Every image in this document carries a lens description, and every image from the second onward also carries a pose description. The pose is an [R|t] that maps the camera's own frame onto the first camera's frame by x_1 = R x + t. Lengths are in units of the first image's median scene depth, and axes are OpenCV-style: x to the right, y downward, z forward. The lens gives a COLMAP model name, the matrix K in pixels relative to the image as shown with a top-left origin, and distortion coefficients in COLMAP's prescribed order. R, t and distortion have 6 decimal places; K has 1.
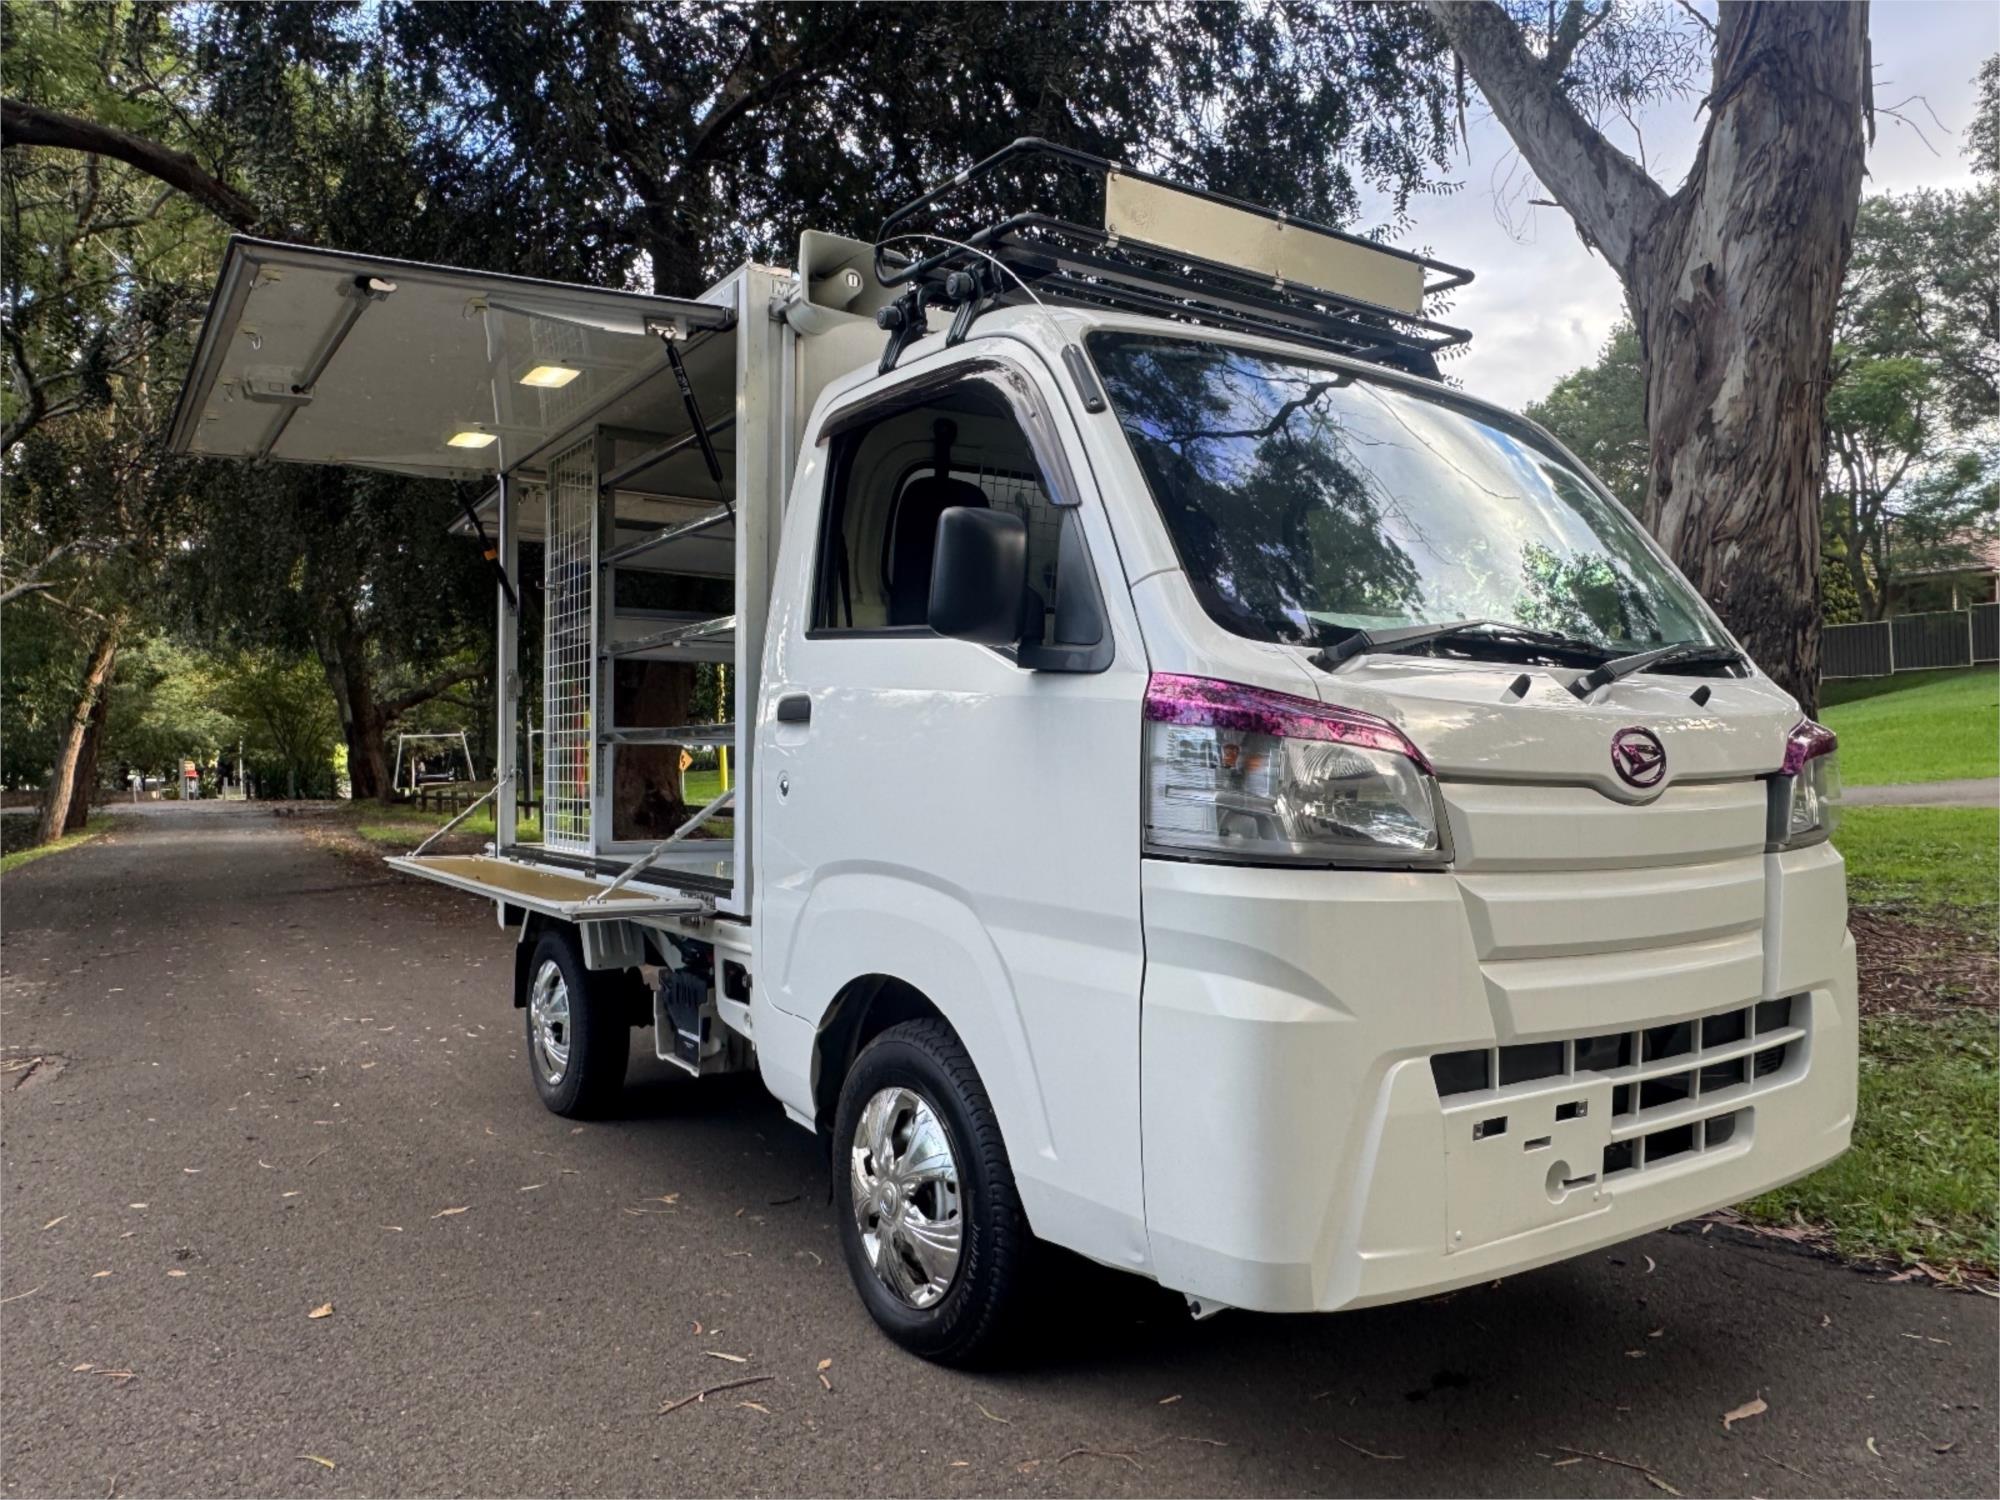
lens RADIAL K [[1399.6, 0, 978.7], [0, 1399.6, 750.4], [0, 0, 1]] dist [-0.014149, 0.017000]
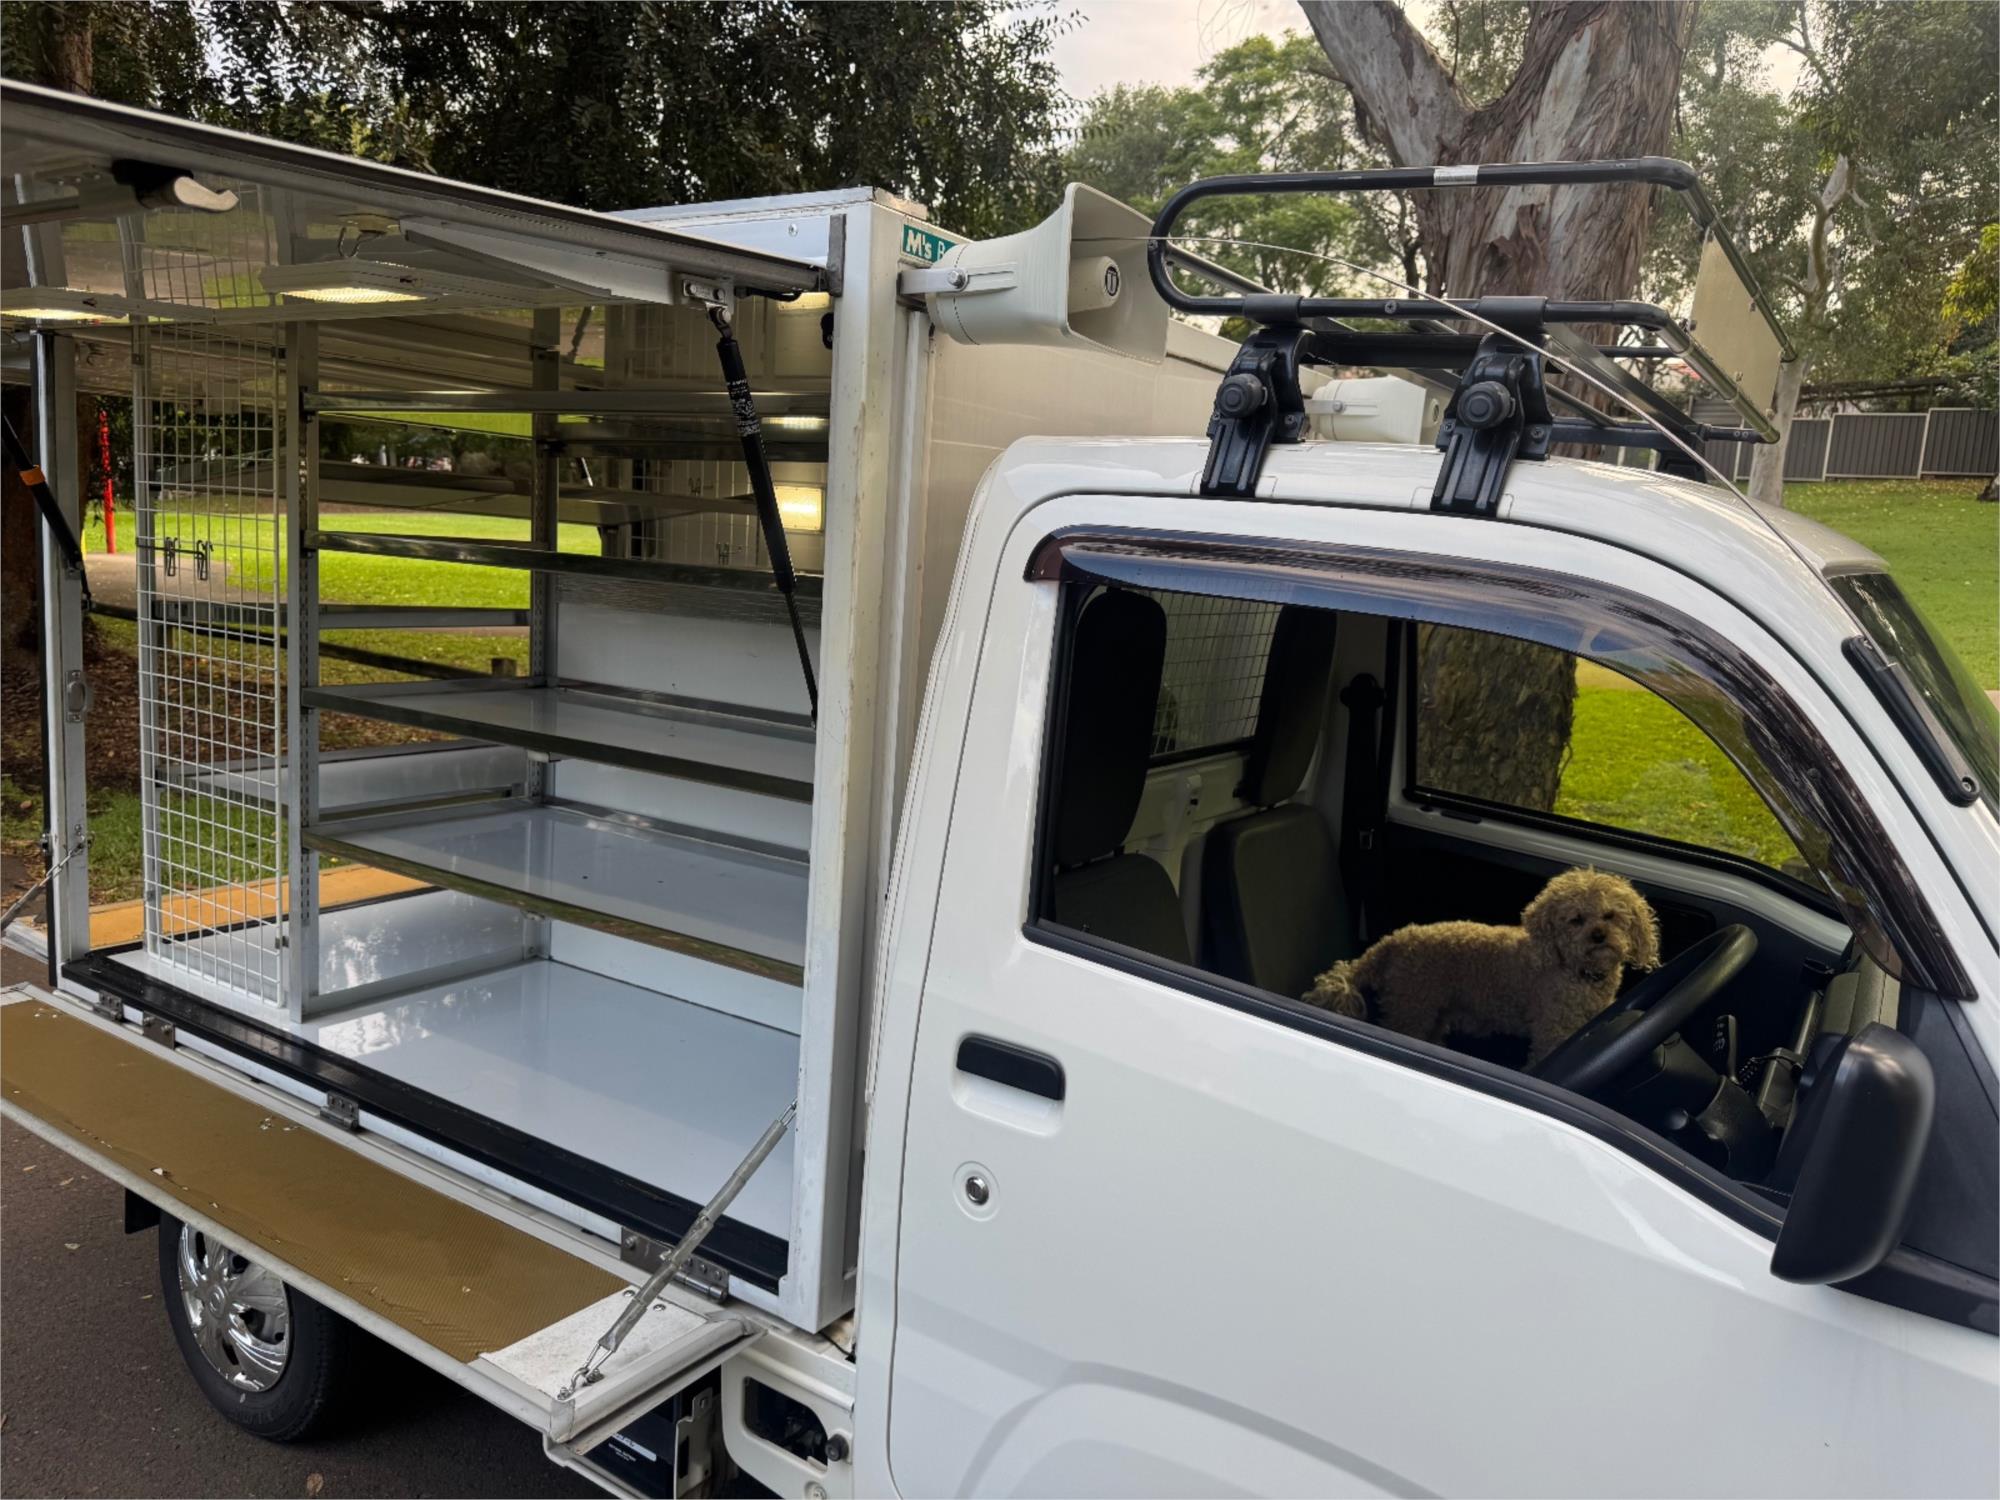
lens RADIAL K [[1411.6, 0, 988.8], [0, 1411.6, 744.7], [0, 0, 1]] dist [0.029591, -0.035178]
pose [[0.916008, 0.001329, 0.401159, -0.366895], [-0.069984, 0.985189, 0.156538, -0.245275], [-0.395009, -0.171465, 0.902534, 0.493198]]
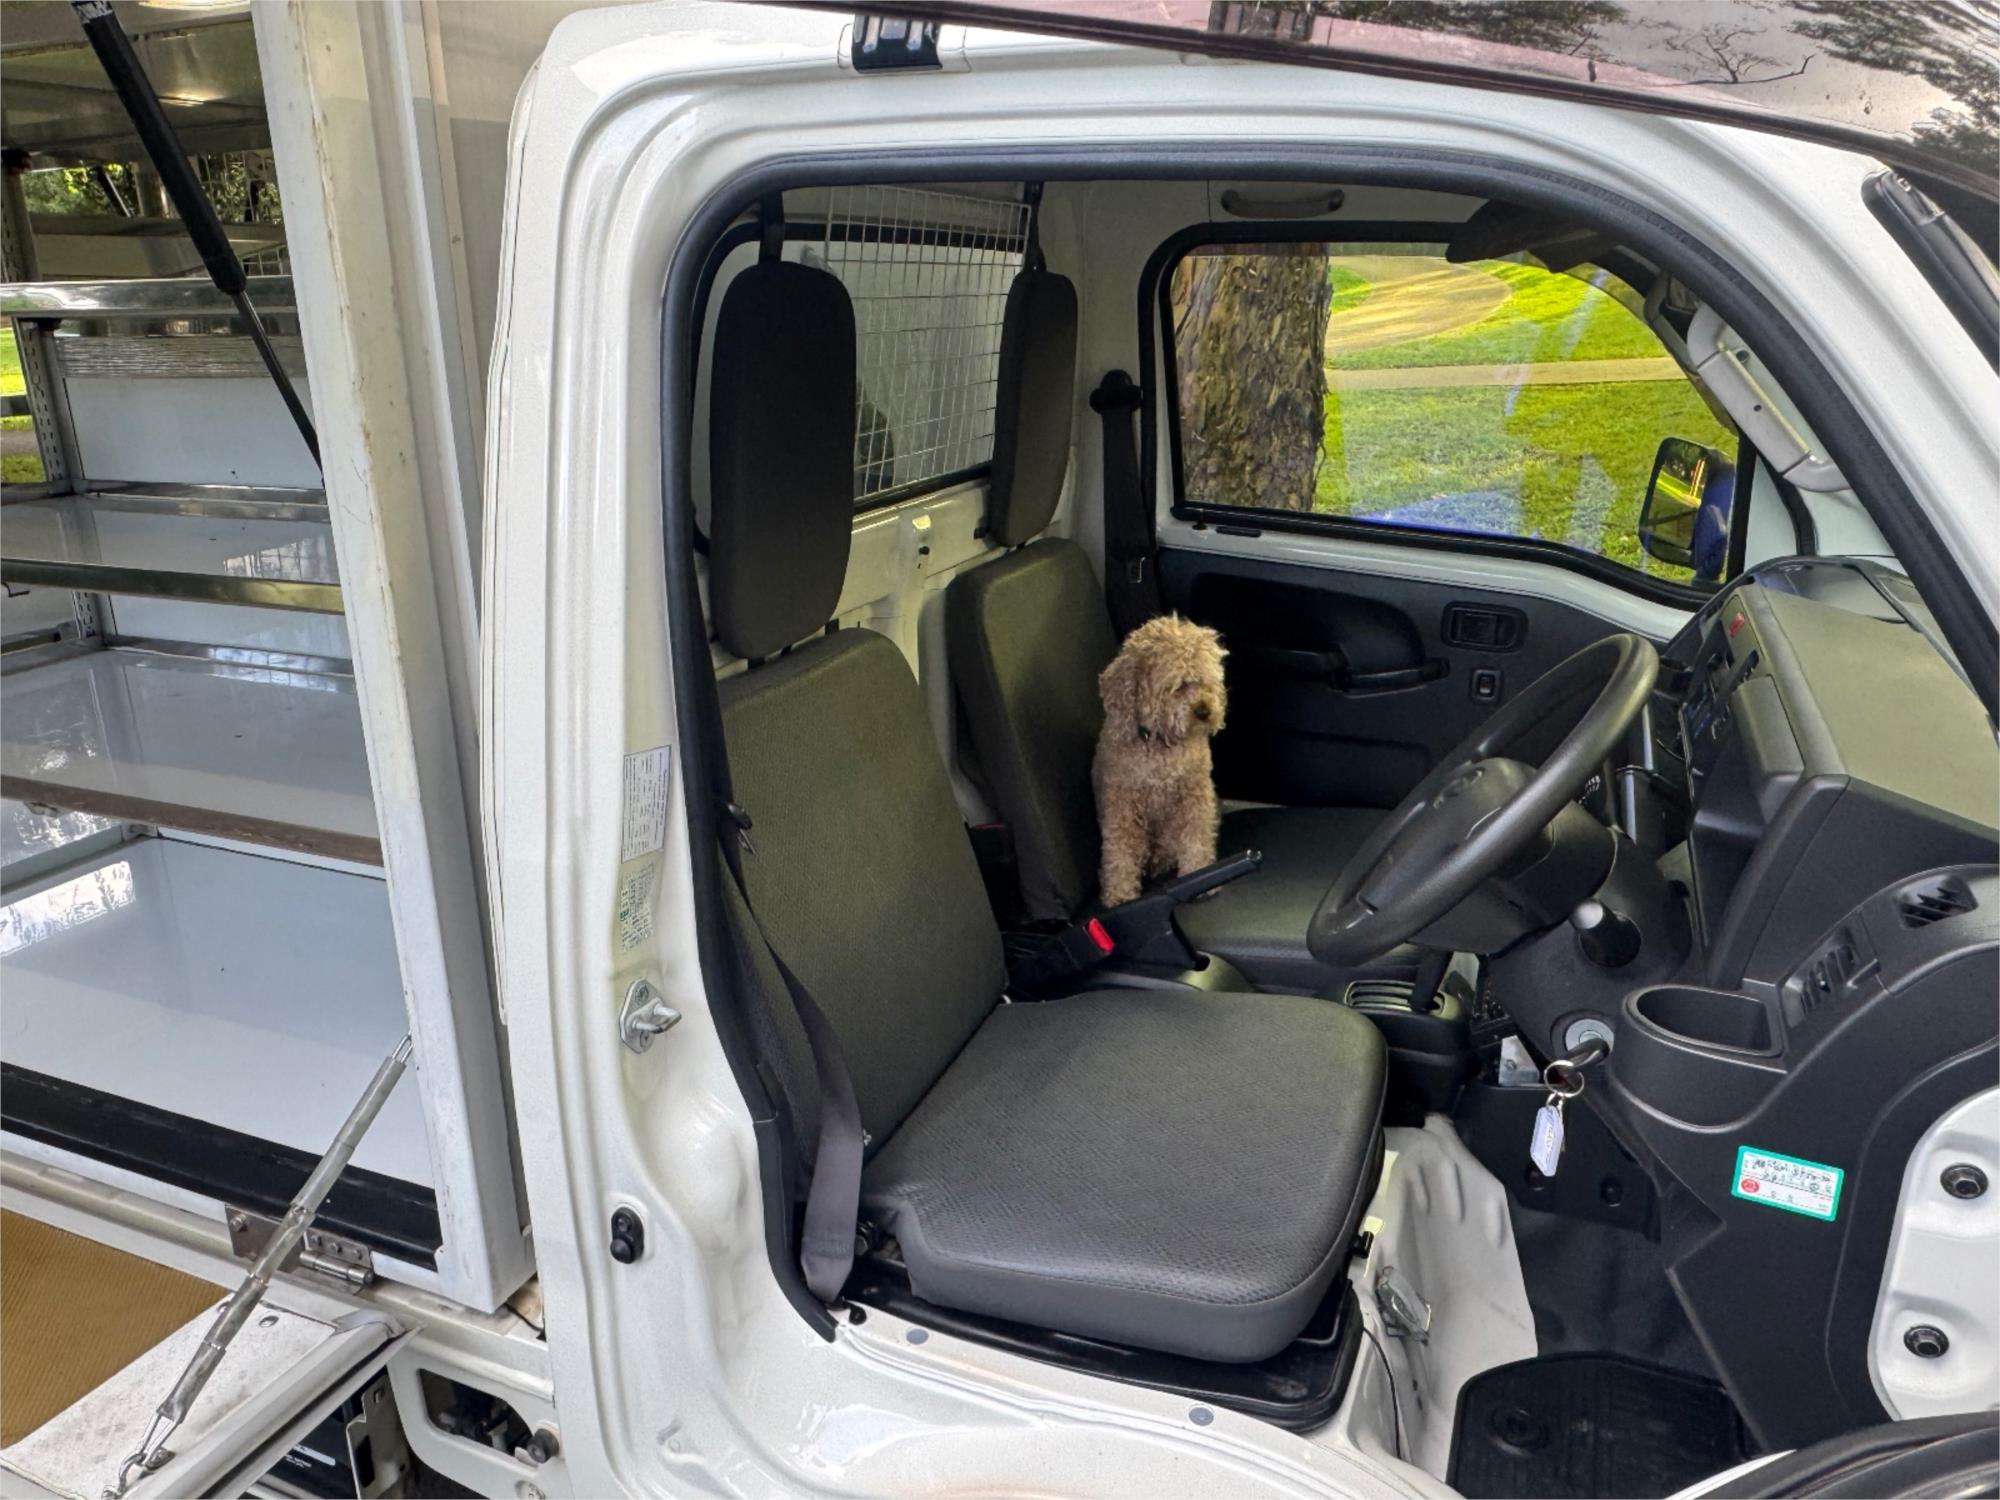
lens RADIAL K [[1399.6, 0, 954.4], [0, 1399.6, 747.5], [0, 0, 1]] dist [-0.014149, 0.017000]
pose [[0.841545, -0.182949, 0.508264, -0.253977], [0.011857, 0.946932, 0.321215, -0.211365], [-0.540057, -0.264291, 0.799055, 0.643682]]
